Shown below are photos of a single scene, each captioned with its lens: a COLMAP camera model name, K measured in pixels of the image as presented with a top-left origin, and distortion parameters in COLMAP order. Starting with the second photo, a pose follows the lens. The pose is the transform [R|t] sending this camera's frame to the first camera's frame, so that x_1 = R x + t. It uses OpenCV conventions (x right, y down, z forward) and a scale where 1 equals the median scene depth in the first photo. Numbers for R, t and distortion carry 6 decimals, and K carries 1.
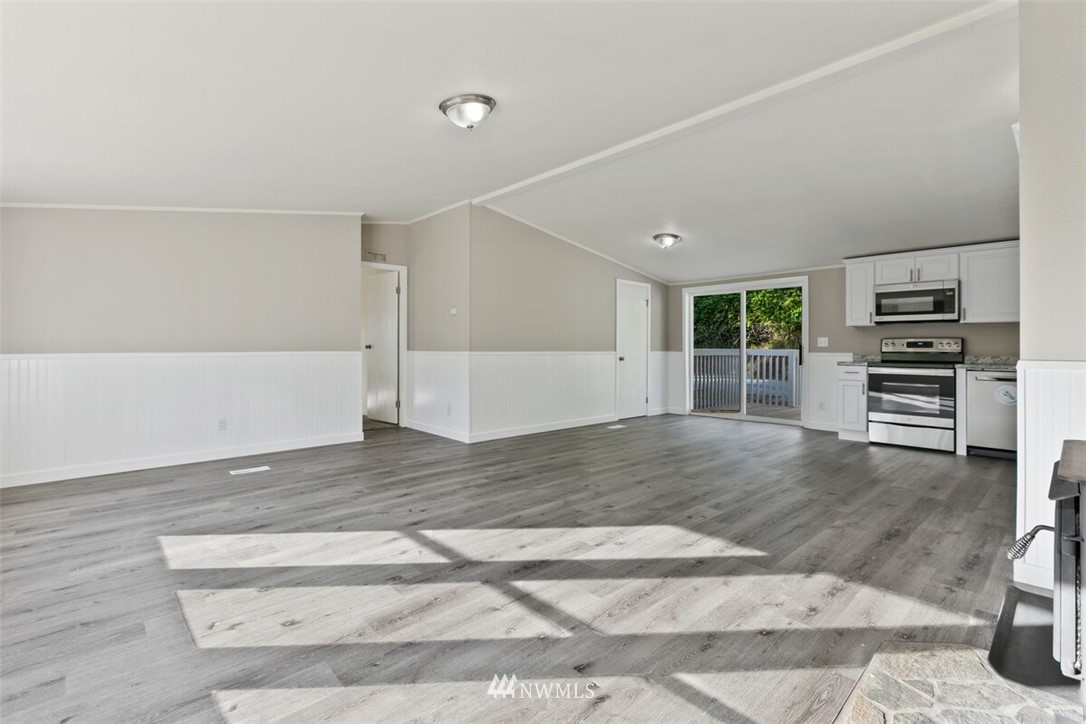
lens RADIAL K [[496.4, 0, 542.0], [0, 496.4, 346.5], [0, 0, 1]] dist [0.001004, 0.000757]
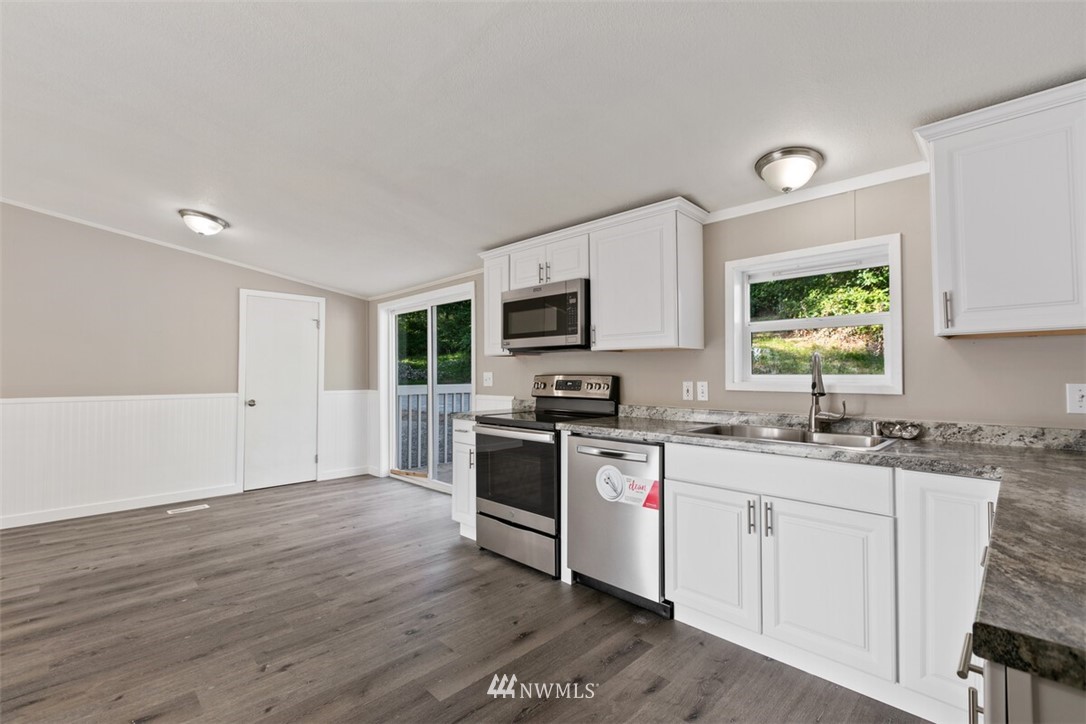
lens RADIAL K [[482.1, 0, 545.3], [0, 482.1, 362.9], [0, 0, 1]] dist [0.001211, 0.000234]
pose [[0.999046, -0.005074, 0.043366, 0.734587], [0.006003, 0.999755, -0.021309, -0.019999], [-0.043247, 0.021549, 0.998832, 0.410870]]
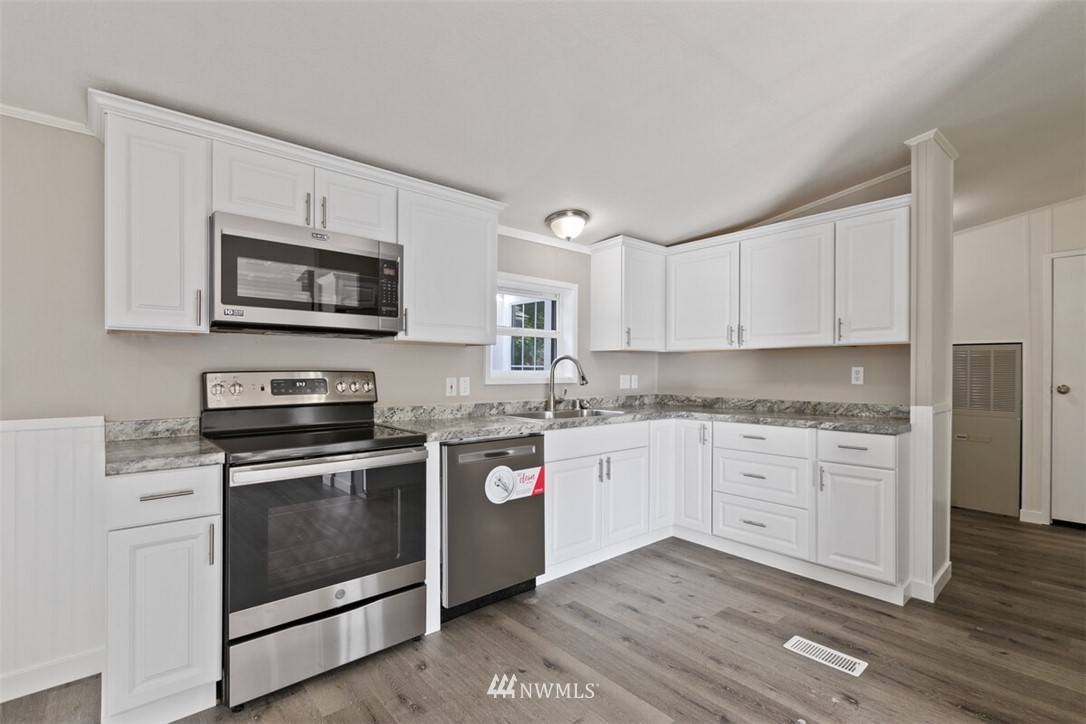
lens RADIAL K [[499.6, 0, 552.7], [0, 499.6, 370.7], [0, 0, 1]] dist [-0.000324, 0.000107]
pose [[0.019540, -0.005613, 0.999793, 0.363095], [-0.003752, 0.999977, 0.005687, -0.021189], [-0.999802, -0.003862, 0.019518, 0.814117]]
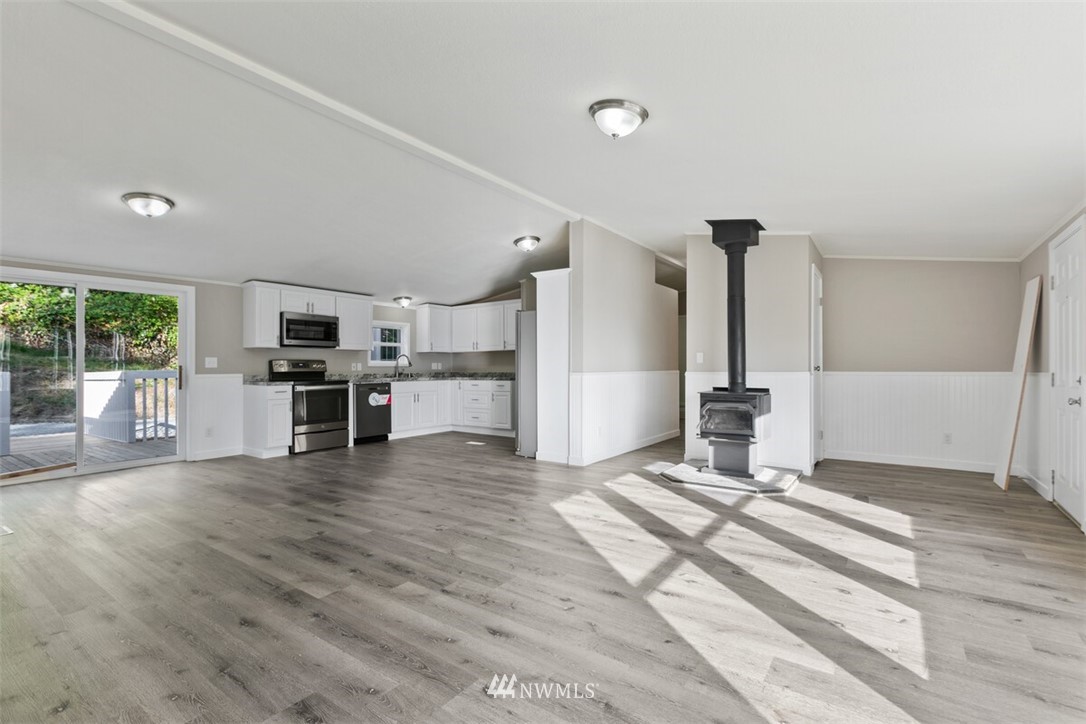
lens RADIAL K [[492.2, 0, 546.9], [0, 492.2, 366.4], [0, 0, 1]] dist [-0.000947, -0.000623]
pose [[-0.205190, -0.001179, 0.978721, -0.543546], [0.002458, 0.999995, 0.001720, -0.002279], [-0.978719, 0.002759, -0.205187, 0.691231]]
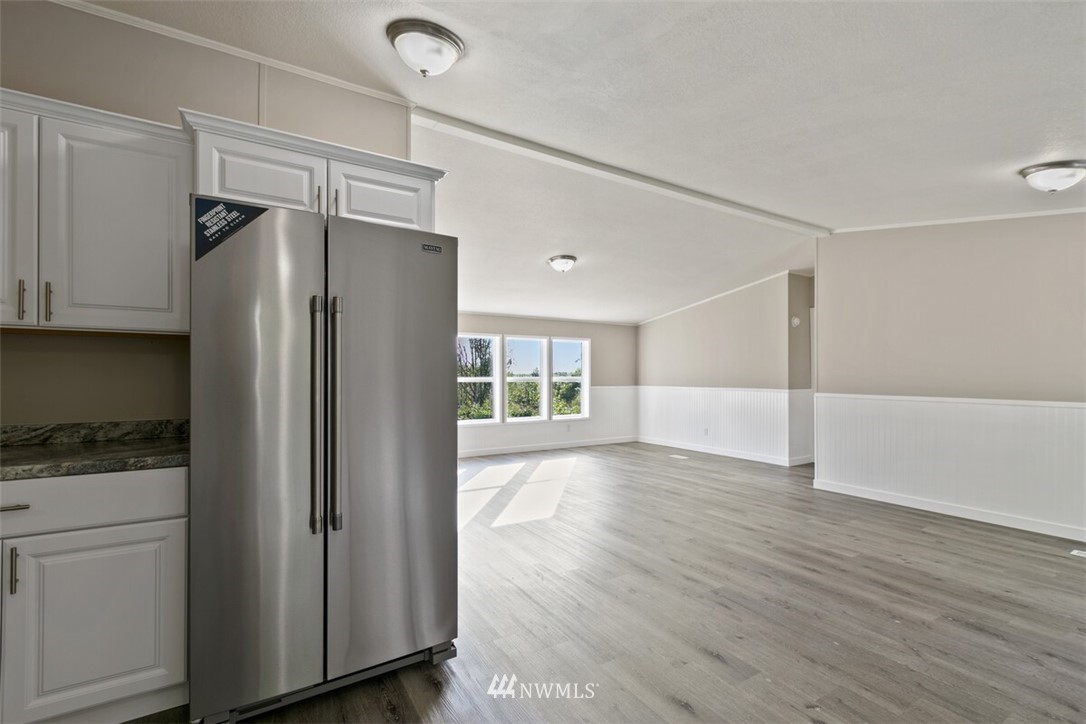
lens RADIAL K [[485.6, 0, 548.1], [0, 485.6, 373.9], [0, 0, 1]] dist [-0.000548, 0.000413]
pose [[-0.181353, -0.006133, -0.983399, 0.889583], [-0.004846, 0.999974, -0.005343, -0.019596], [0.983406, 0.003797, -0.181378, 0.670379]]
